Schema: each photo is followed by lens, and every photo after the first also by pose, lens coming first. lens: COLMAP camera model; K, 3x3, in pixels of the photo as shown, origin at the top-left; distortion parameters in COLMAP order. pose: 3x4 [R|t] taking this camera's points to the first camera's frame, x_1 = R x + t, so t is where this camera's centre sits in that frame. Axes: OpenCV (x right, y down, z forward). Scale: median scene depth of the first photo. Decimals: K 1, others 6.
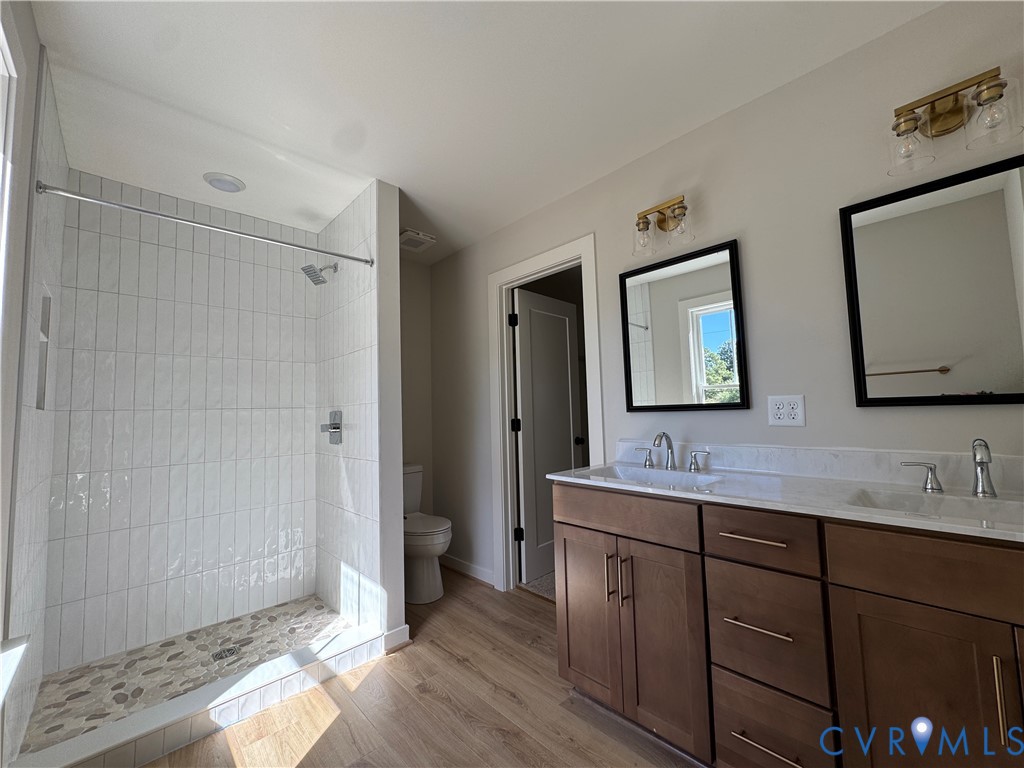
lens RADIAL K [[406.5, 0, 513.8], [0, 406.5, 381.6], [0, 0, 1]] dist [-0.003207, 0.000578]
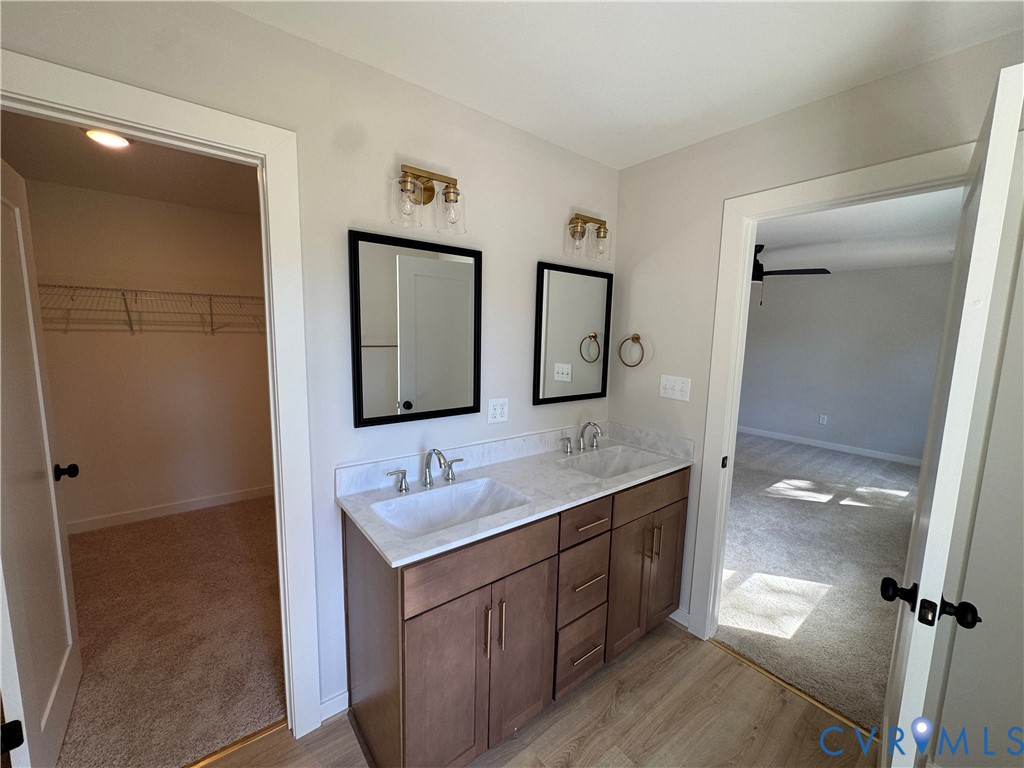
lens RADIAL K [[406.5, 0, 513.8], [0, 406.5, 381.6], [0, 0, 1]] dist [-0.003207, 0.000578]
pose [[0.095515, -0.089714, 0.991377, -0.205853], [-0.096630, 0.990391, 0.098935, -0.053946], [-0.990727, -0.105246, 0.085929, 0.323707]]
